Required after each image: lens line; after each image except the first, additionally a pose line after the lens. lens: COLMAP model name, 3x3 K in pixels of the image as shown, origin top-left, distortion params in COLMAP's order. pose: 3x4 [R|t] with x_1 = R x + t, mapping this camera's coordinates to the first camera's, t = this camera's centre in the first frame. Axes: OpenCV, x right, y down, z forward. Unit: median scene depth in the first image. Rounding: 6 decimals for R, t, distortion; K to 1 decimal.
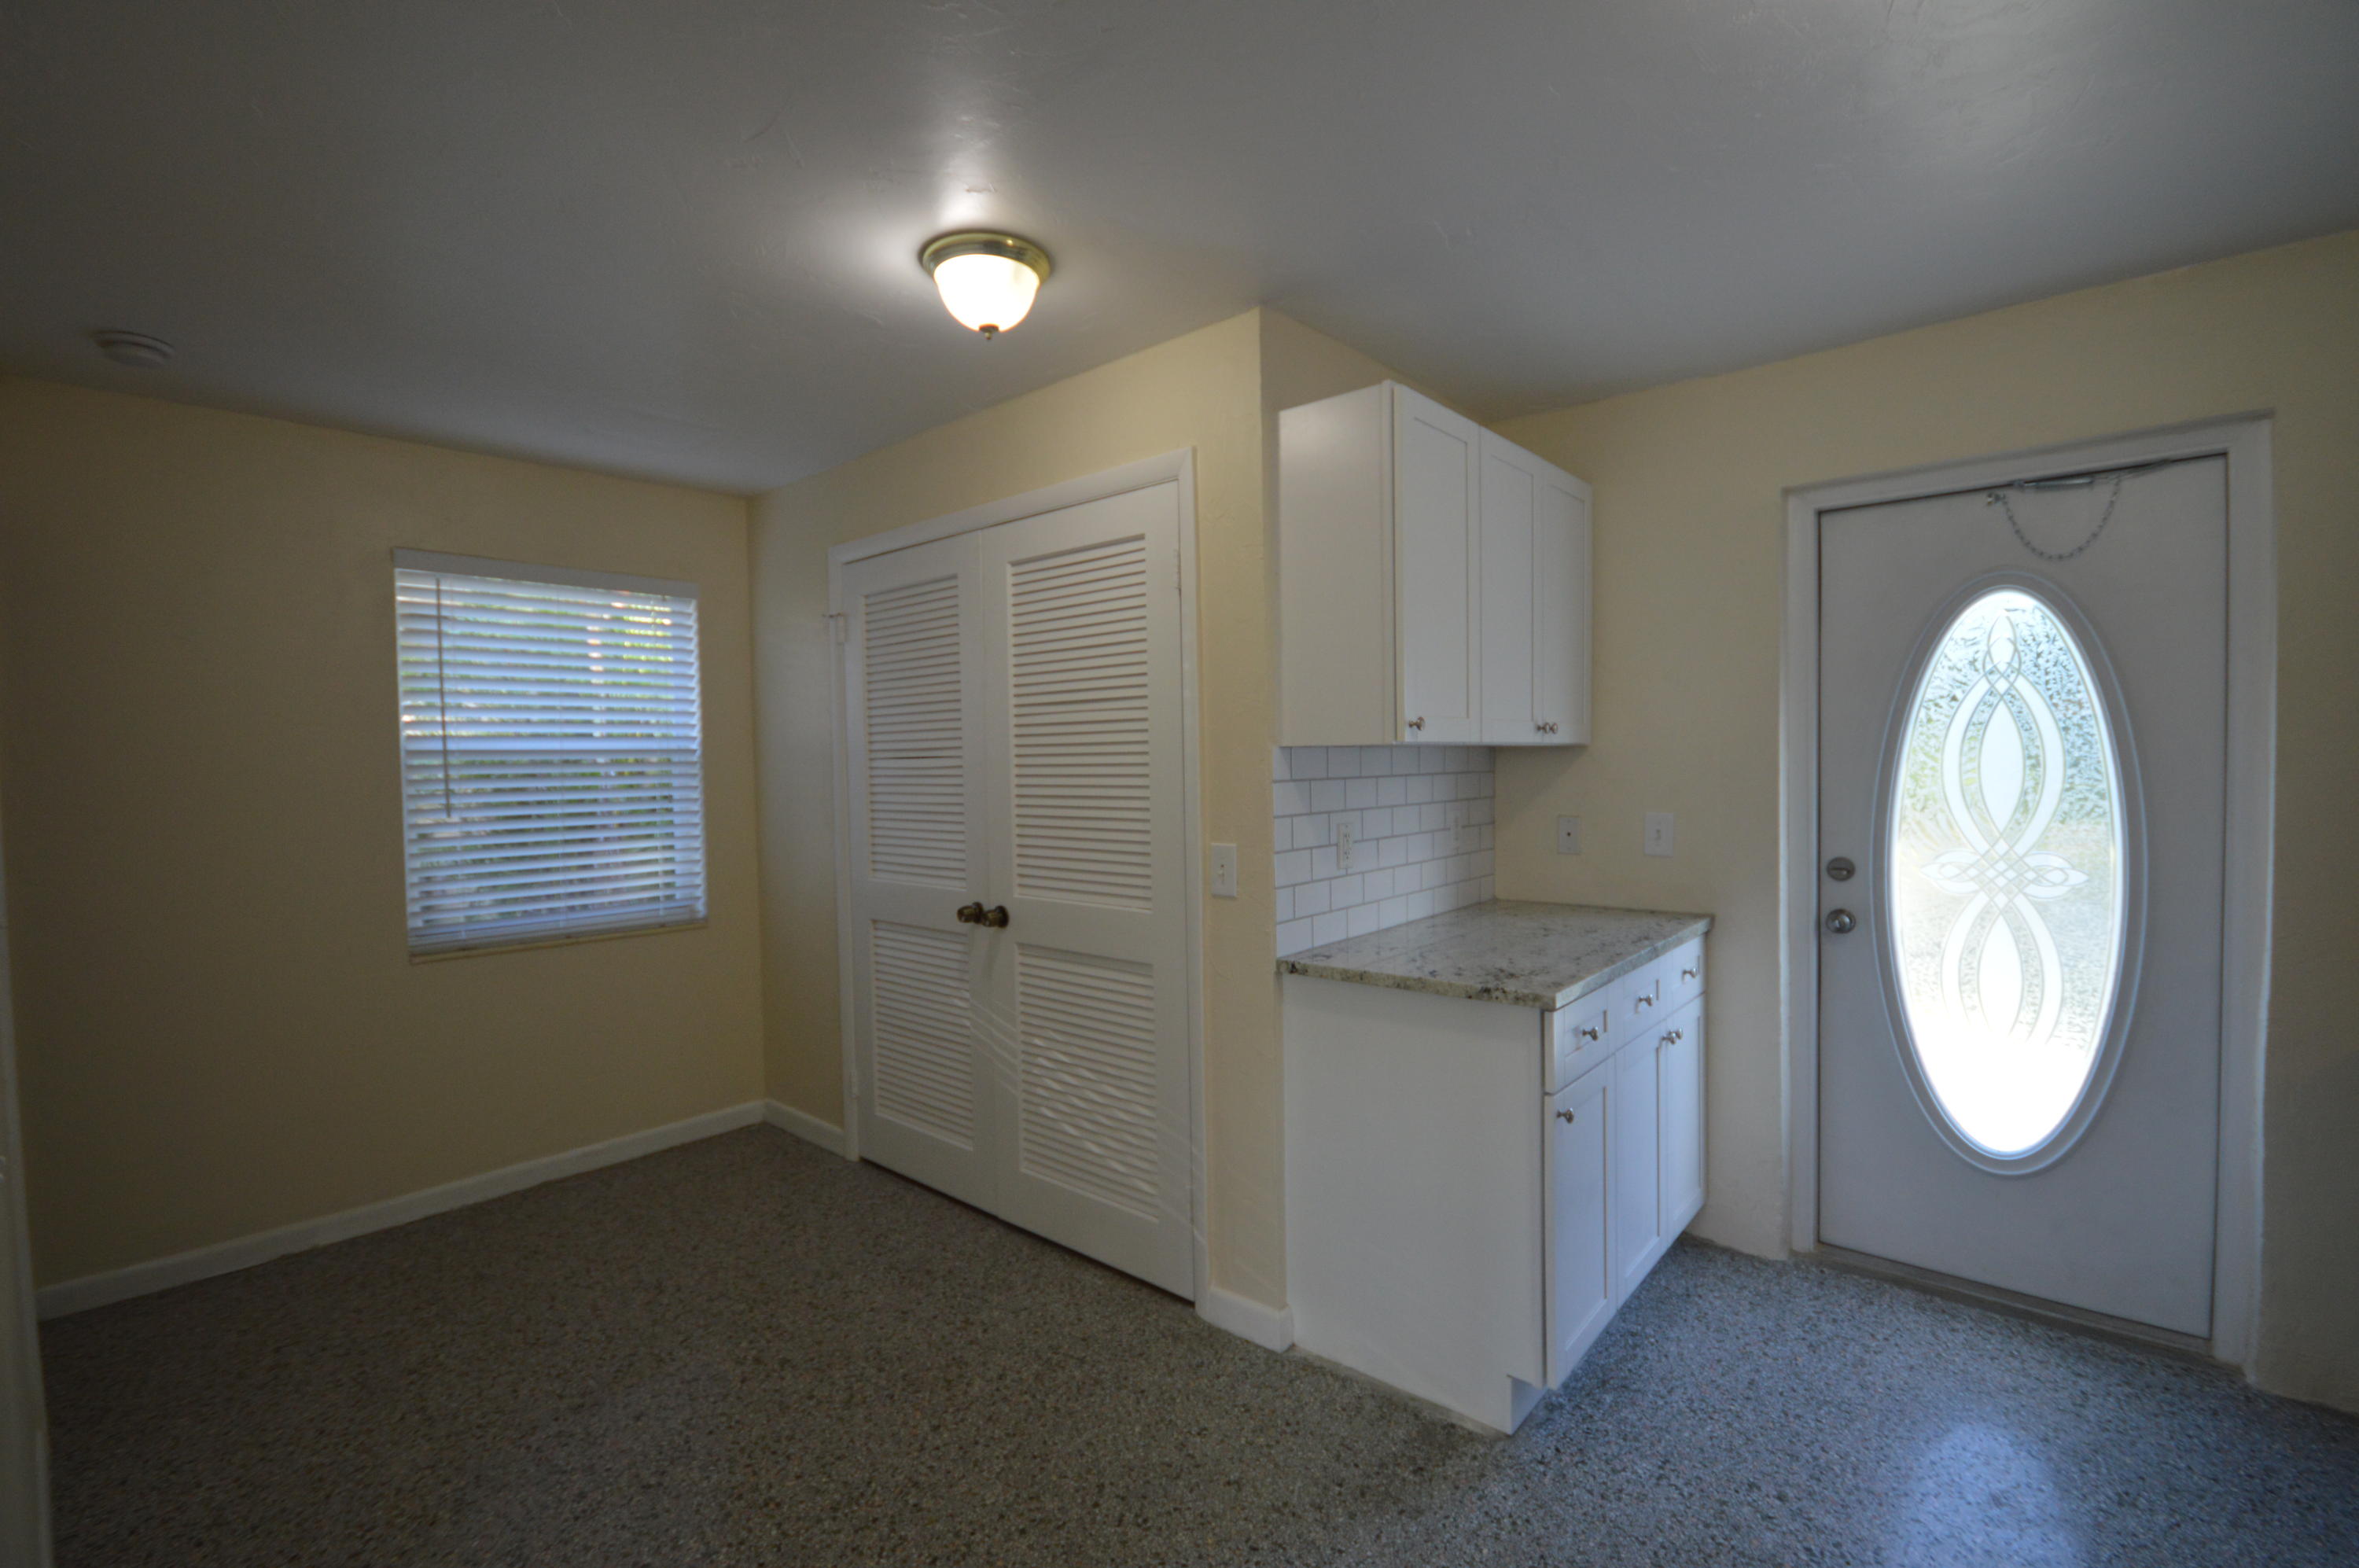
lens RADIAL K [[1031.5, 0, 1179.5], [0, 1031.5, 784.0], [0, 0, 1]] dist [-0.000215, -0.011893]
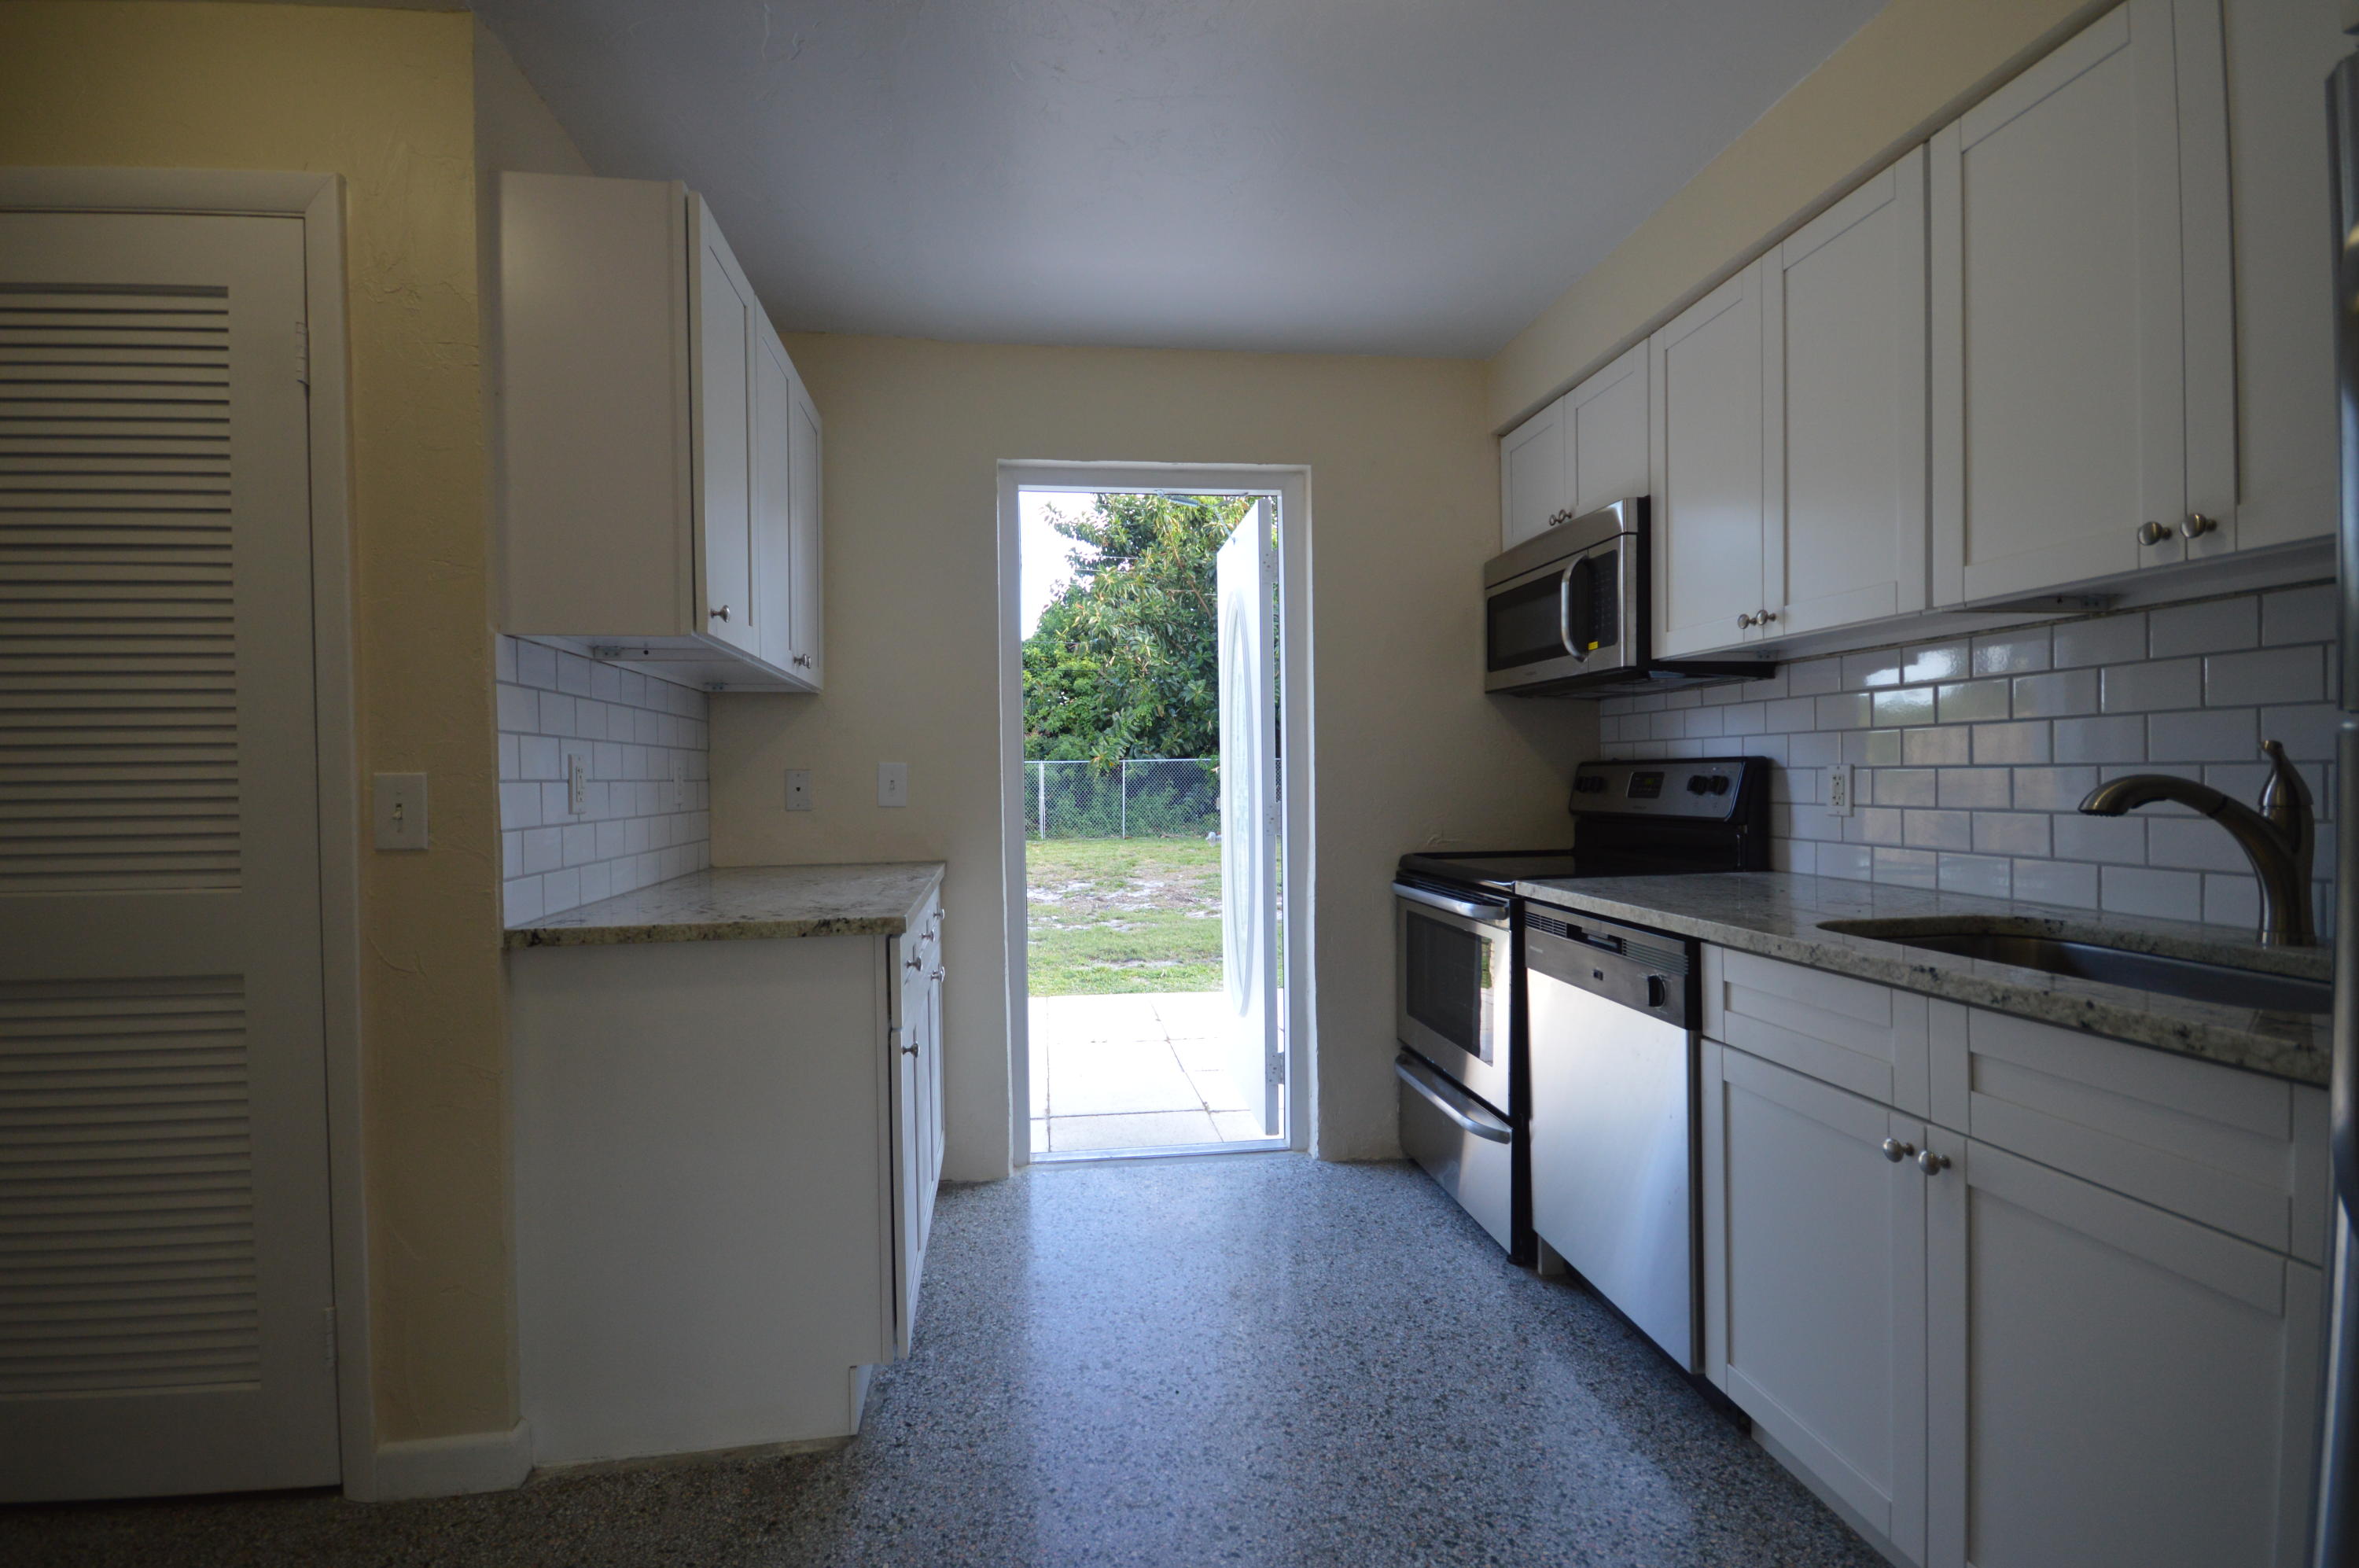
lens RADIAL K [[1031.5, 0, 1179.5], [0, 1031.5, 784.0], [0, 0, 1]] dist [-0.000215, -0.011893]
pose [[0.645790, 0.001753, 0.763513, -0.155983], [0.020818, 0.999585, -0.019904, 0.098574], [-0.763231, 0.028748, 0.645486, 0.199382]]
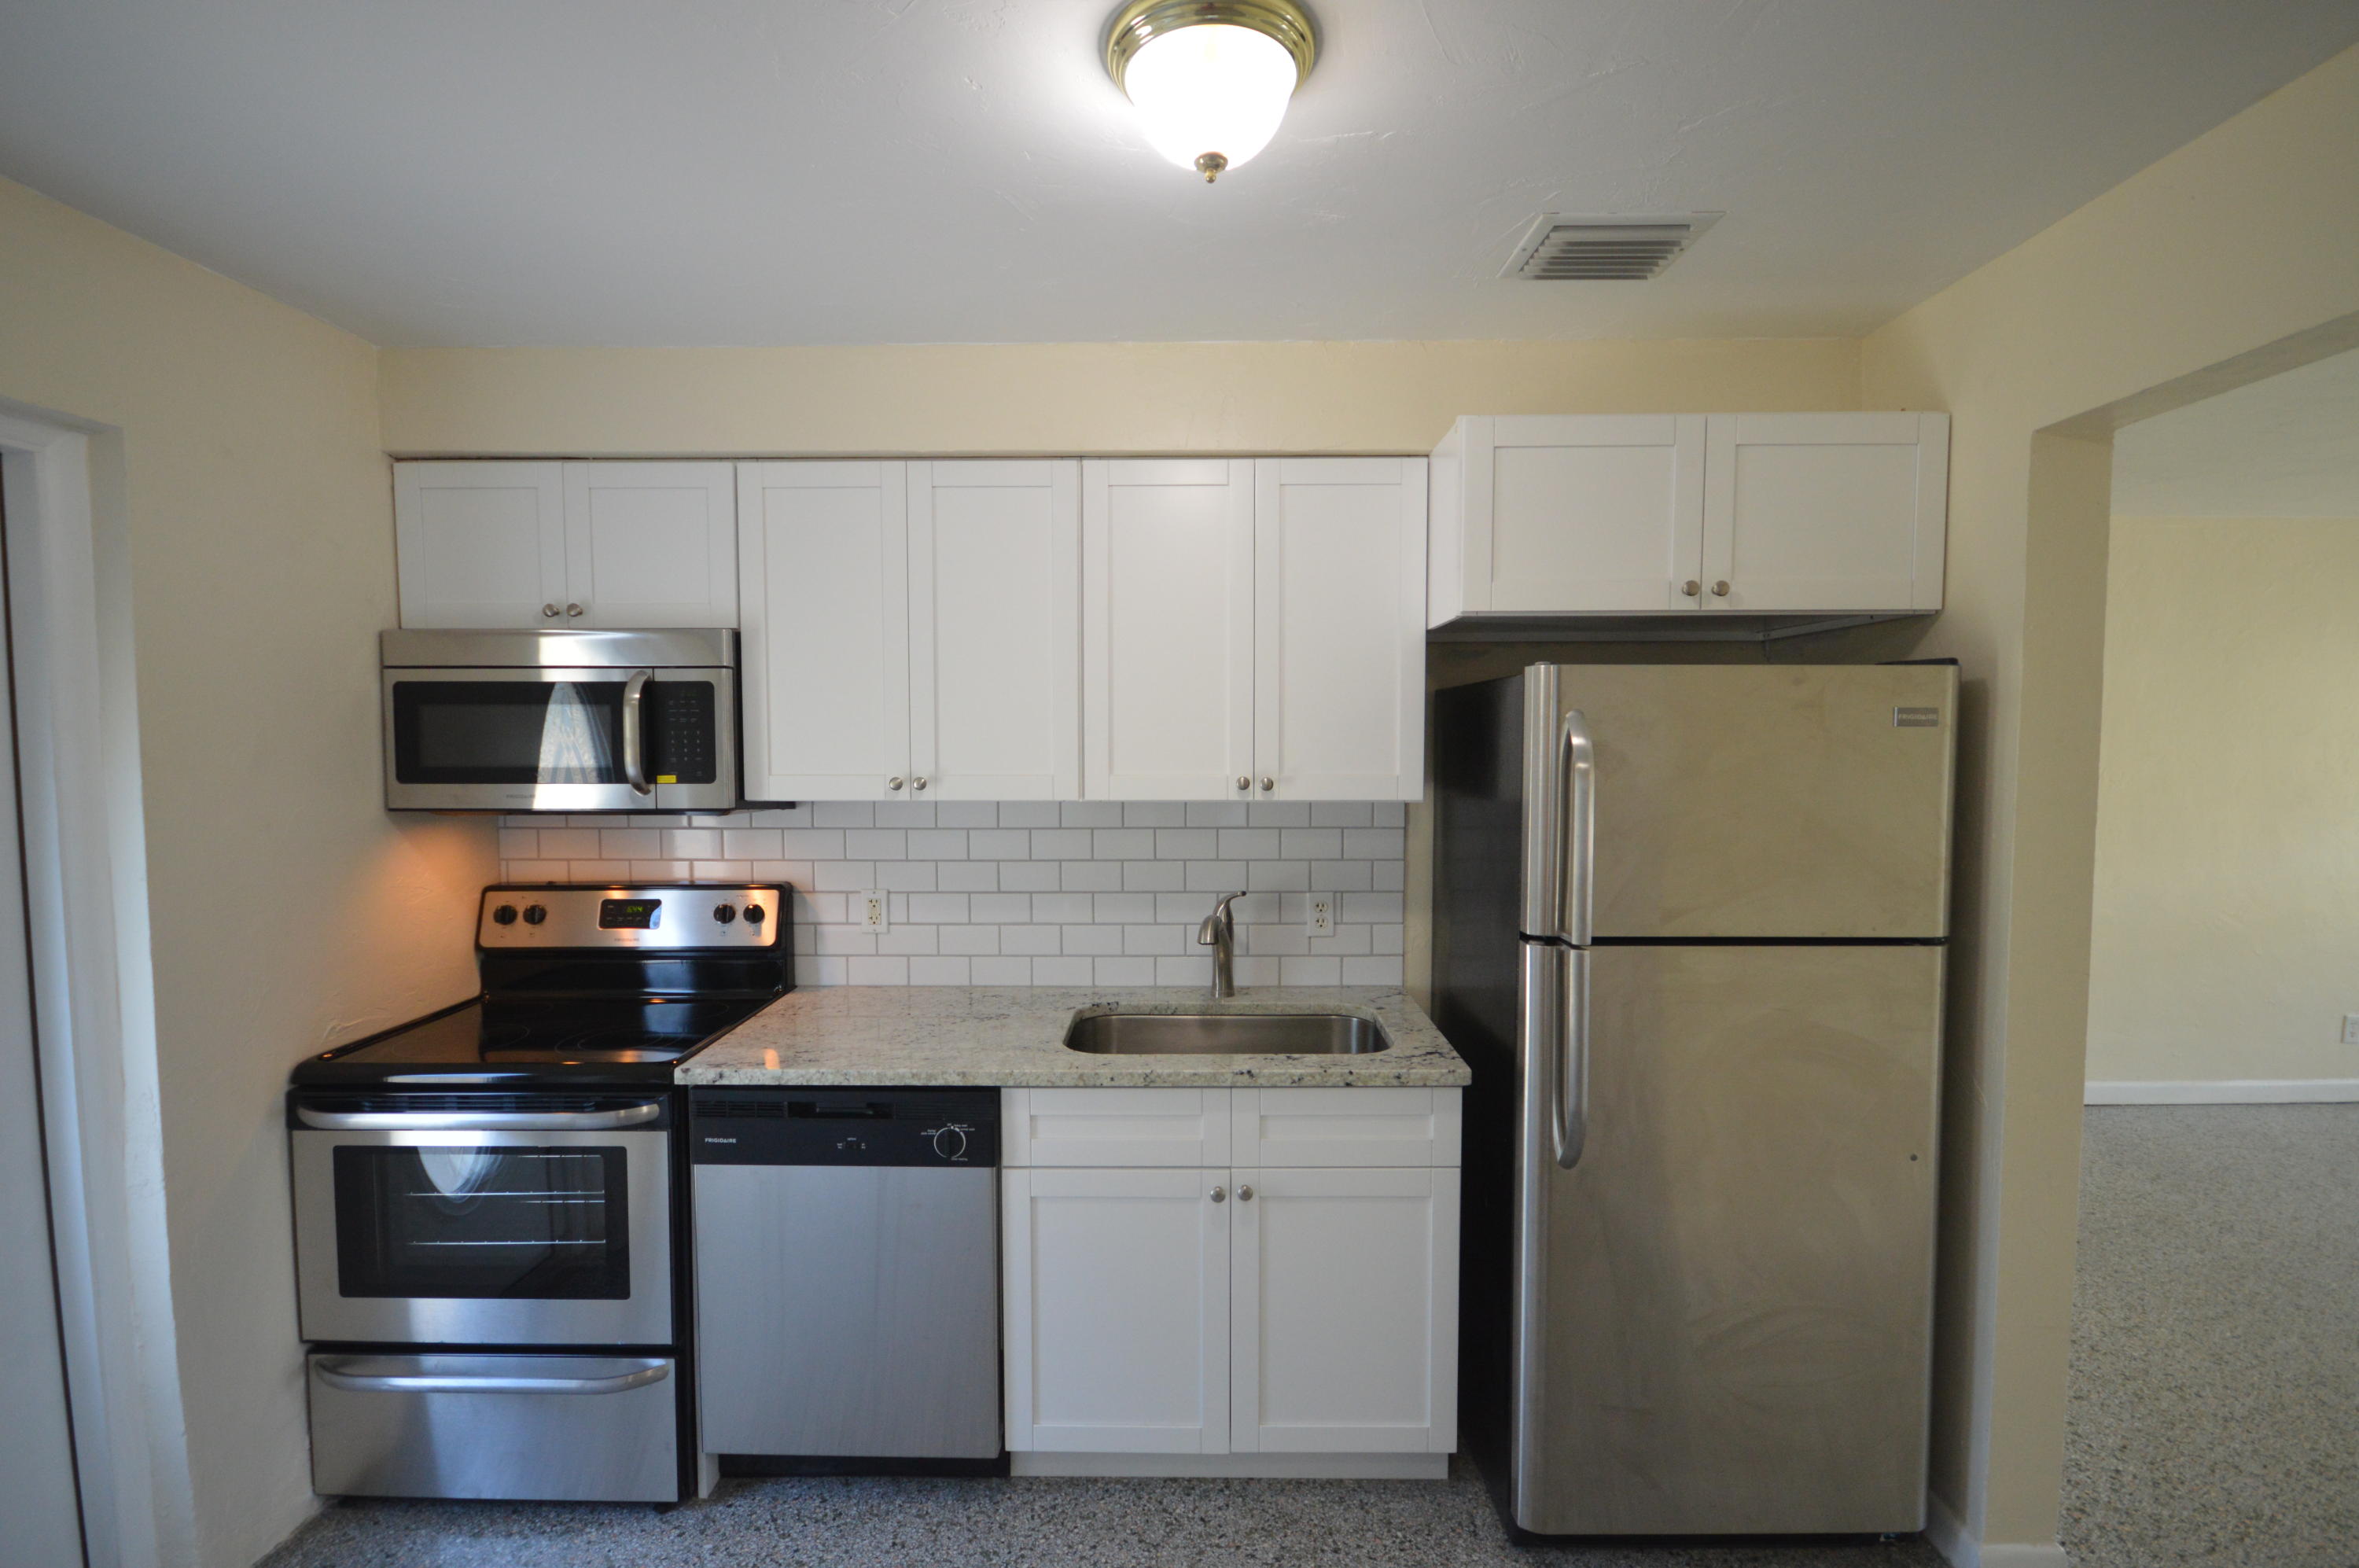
lens RADIAL K [[1031.5, 0, 1179.5], [0, 1031.5, 784.0], [0, 0, 1]] dist [-0.000215, -0.011893]
pose [[-0.654328, -0.013405, 0.756092, -0.092280], [0.031378, 0.998500, 0.044858, -0.090750], [-0.755559, 0.053076, -0.652926, 0.859890]]
